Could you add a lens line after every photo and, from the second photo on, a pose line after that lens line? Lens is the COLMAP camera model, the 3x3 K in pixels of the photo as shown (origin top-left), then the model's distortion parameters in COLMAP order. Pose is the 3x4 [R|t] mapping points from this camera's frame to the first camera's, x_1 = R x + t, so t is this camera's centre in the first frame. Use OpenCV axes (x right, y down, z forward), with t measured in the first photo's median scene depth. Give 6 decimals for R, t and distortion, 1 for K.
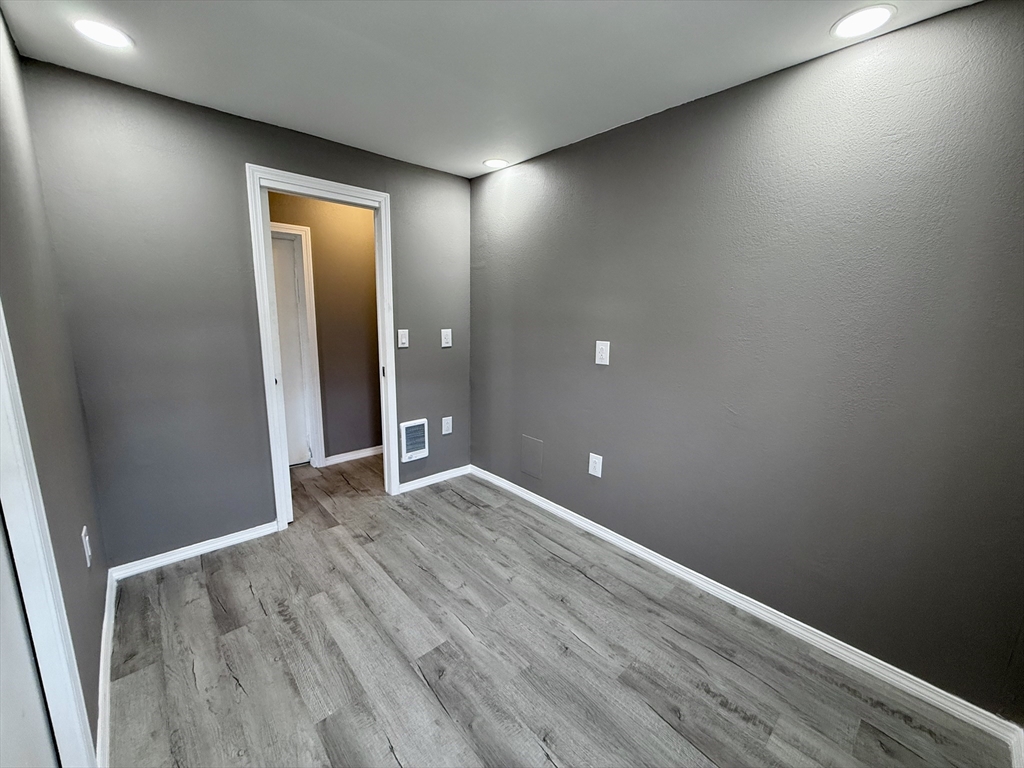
lens RADIAL K [[409.1, 0, 505.1], [0, 409.1, 382.0], [0, 0, 1]] dist [0.001654, 0.000087]
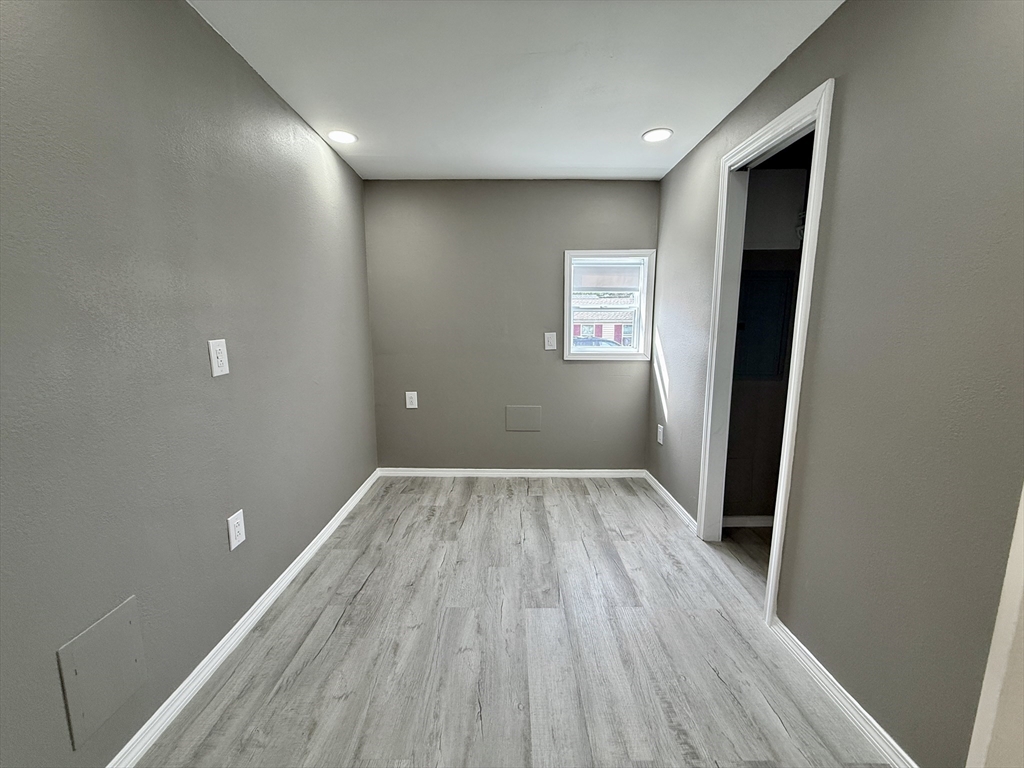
lens RADIAL K [[409.1, 0, 511.7], [0, 409.1, 381.7], [0, 0, 1]] dist [0.001654, 0.000087]
pose [[-0.749118, -0.116499, 0.652113, -0.714160], [0.101590, 0.952566, 0.286876, -0.233866], [-0.654601, 0.281152, -0.701749, 1.545501]]
